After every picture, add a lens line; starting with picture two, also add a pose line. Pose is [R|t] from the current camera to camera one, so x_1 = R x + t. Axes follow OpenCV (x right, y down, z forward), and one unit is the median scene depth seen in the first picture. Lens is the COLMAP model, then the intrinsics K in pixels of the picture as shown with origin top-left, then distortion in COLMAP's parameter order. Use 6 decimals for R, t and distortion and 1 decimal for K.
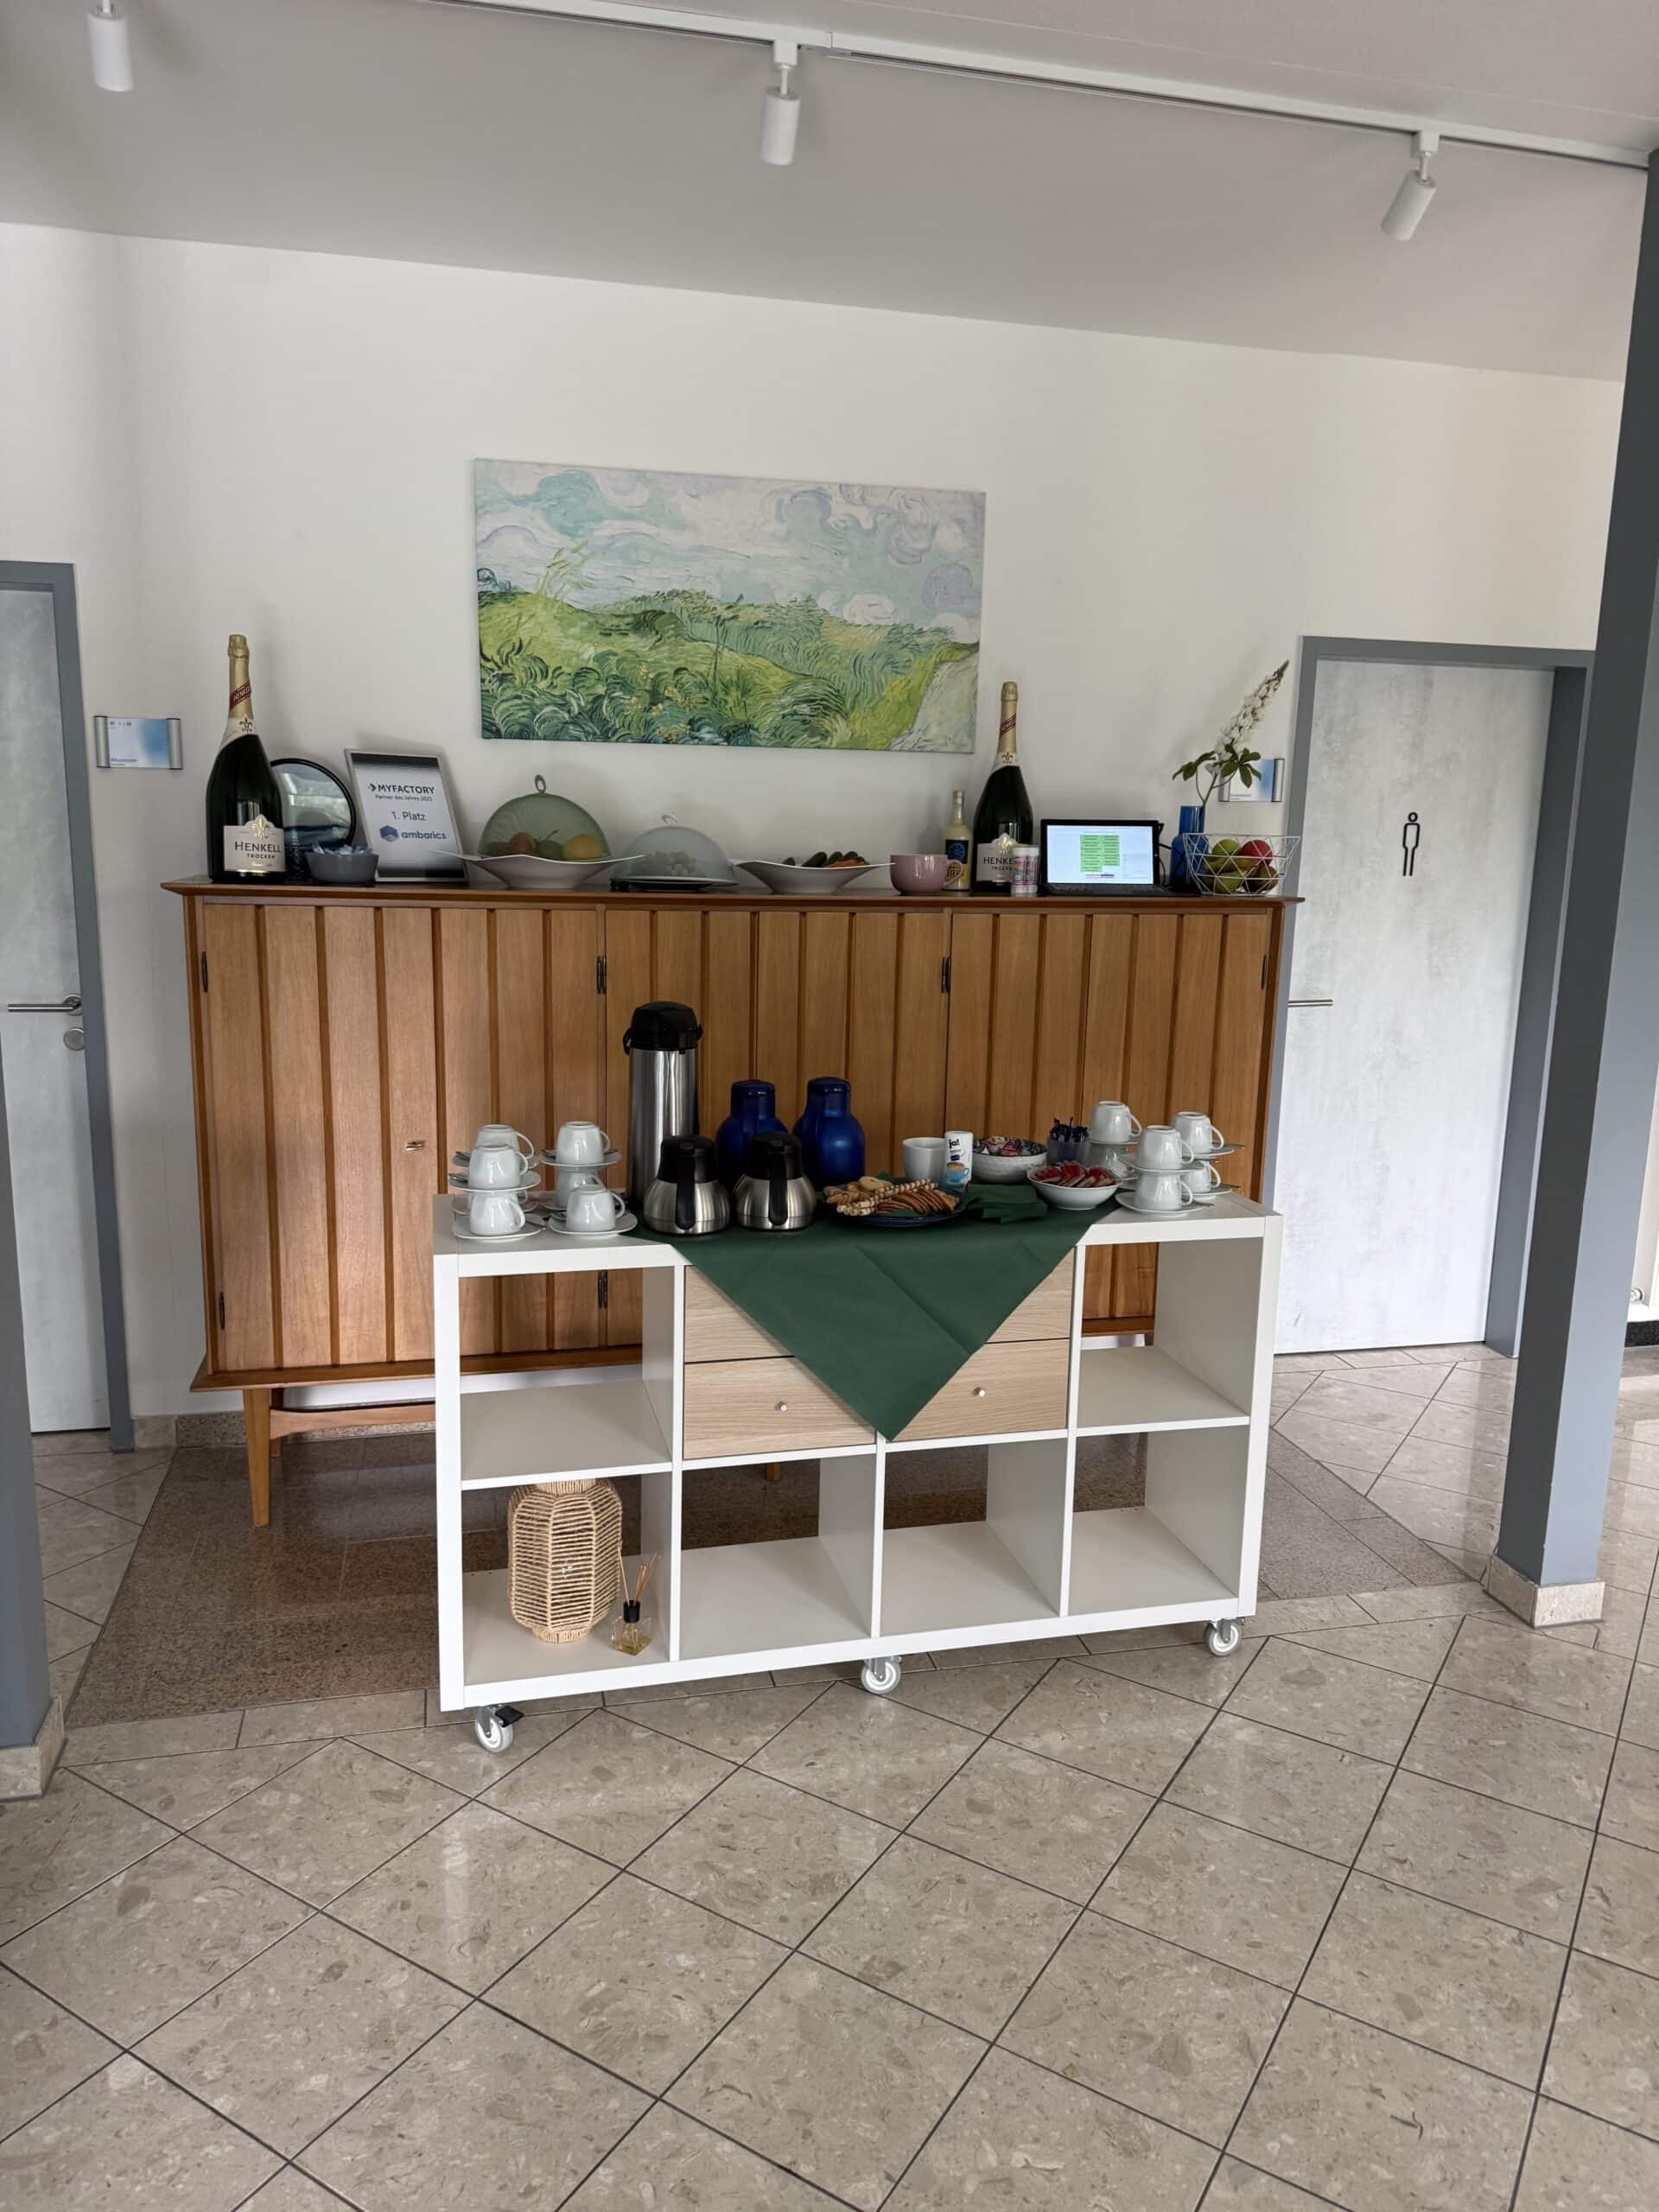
lens RADIAL K [[1521.2, 0, 825.9], [0, 1521.2, 1146.7], [0, 0, 1]] dist [0.093303, -0.168176]
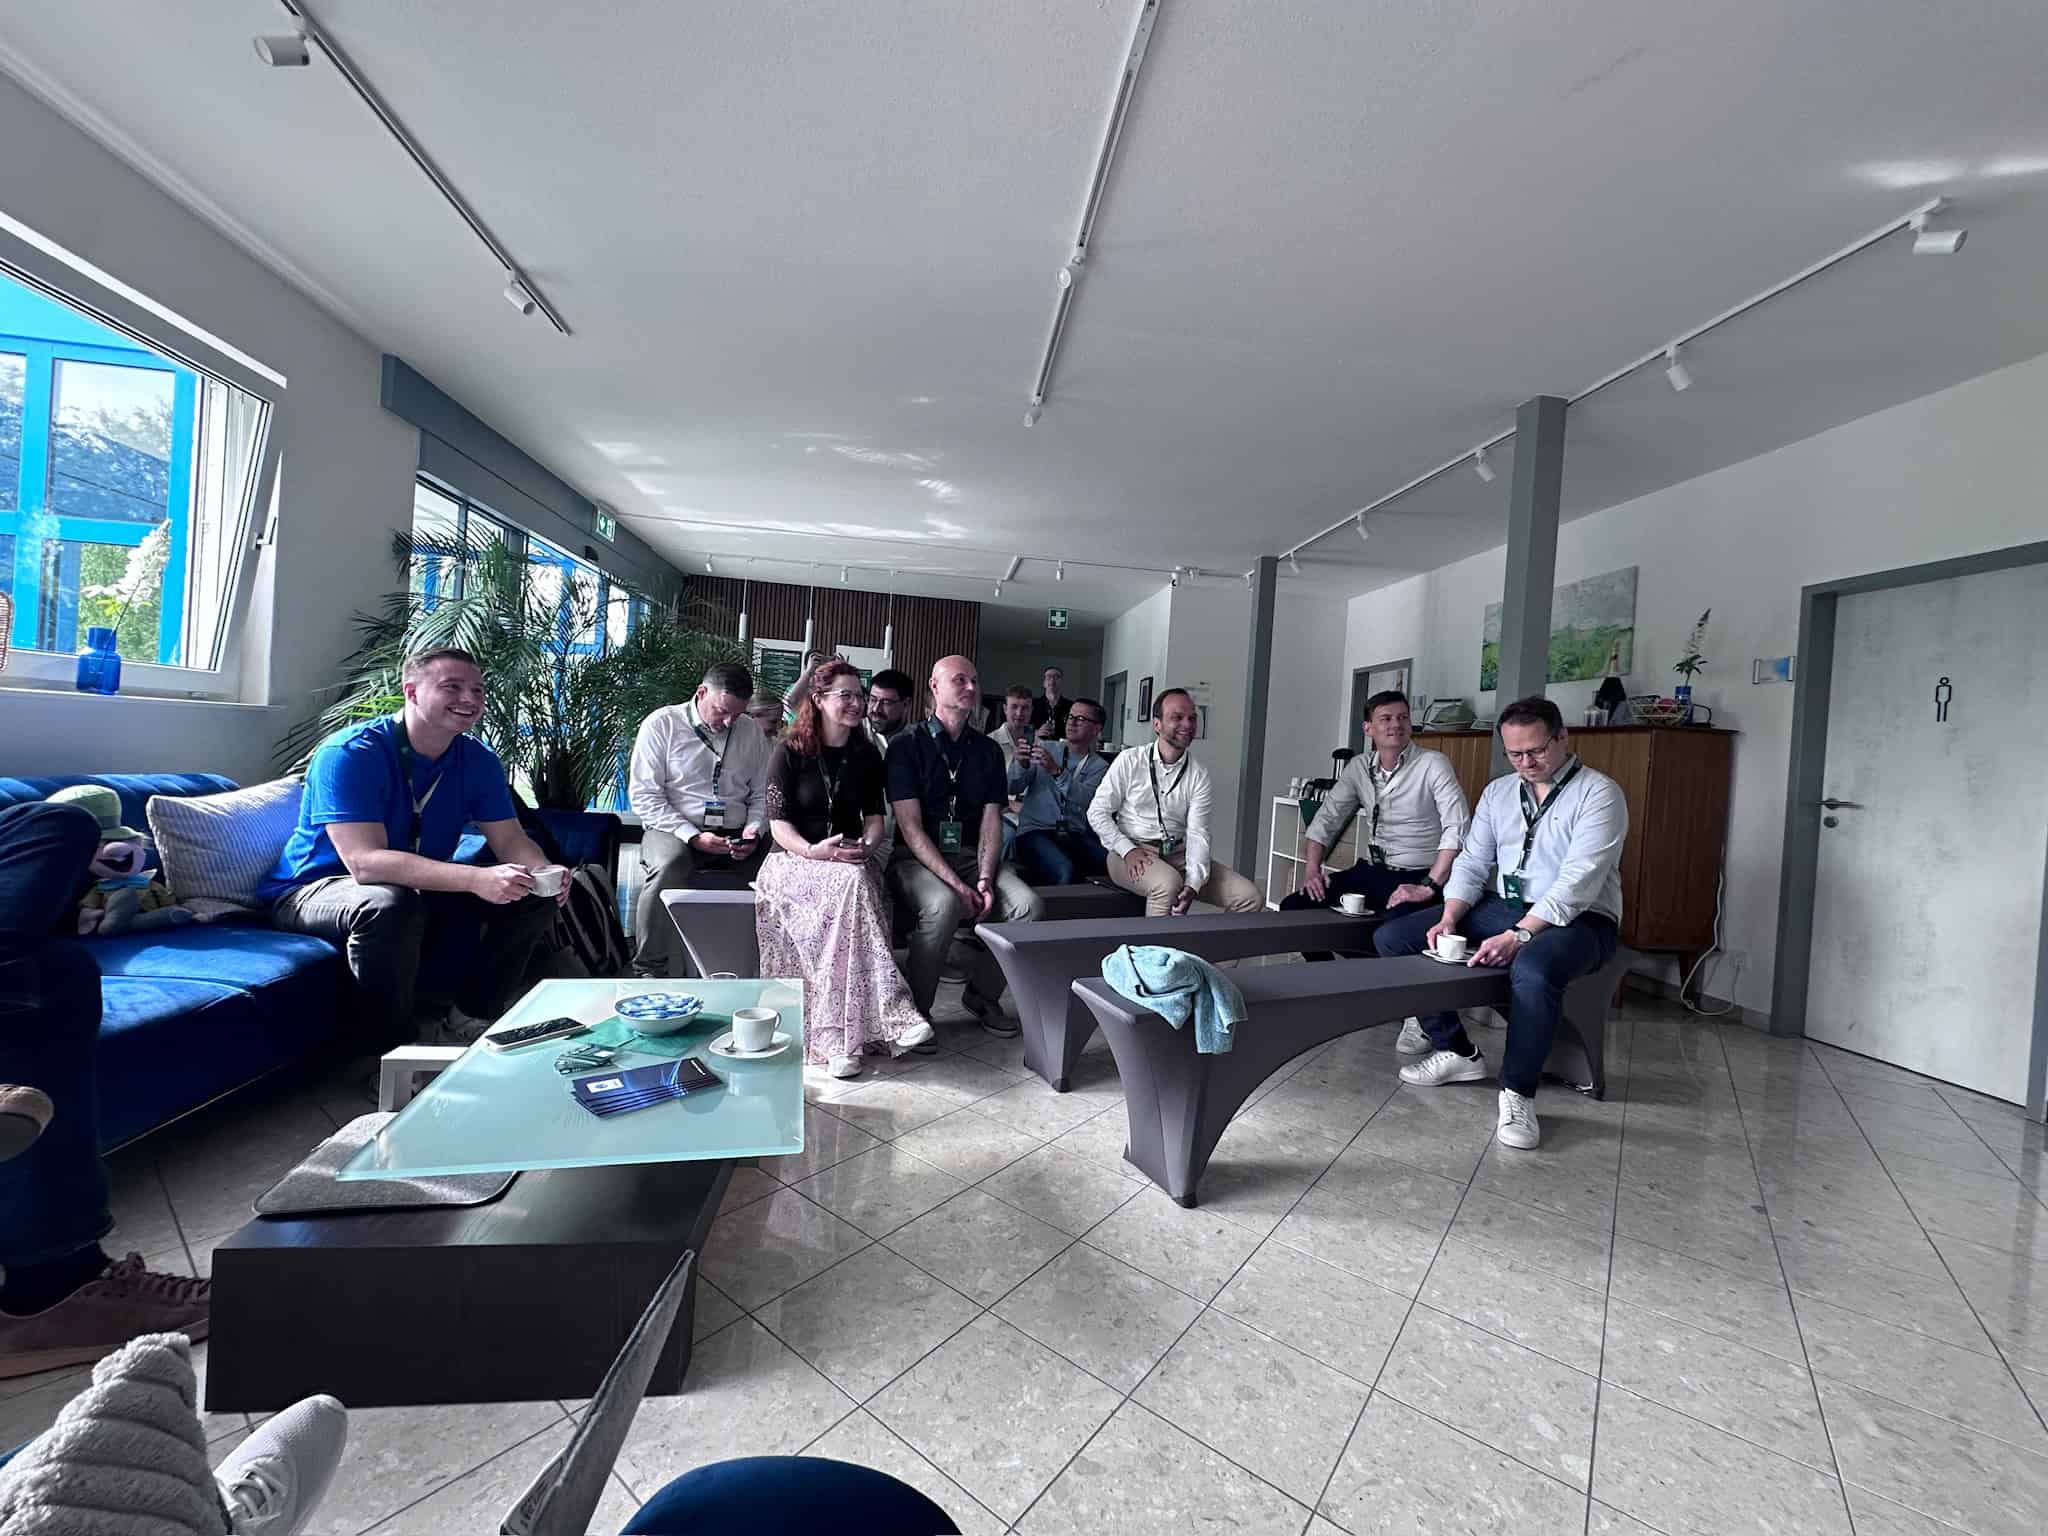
lens RADIAL K [[821.2, 0, 1024.0], [0, 821.2, 768.0], [0, 0, 1]] dist [-0.001397, -0.000342]
pose [[-0.102793, -0.015462, -0.994583, 1.392847], [-0.278112, 0.960449, 0.013813, 0.100990], [0.955033, 0.278026, -0.103027, 0.332457]]
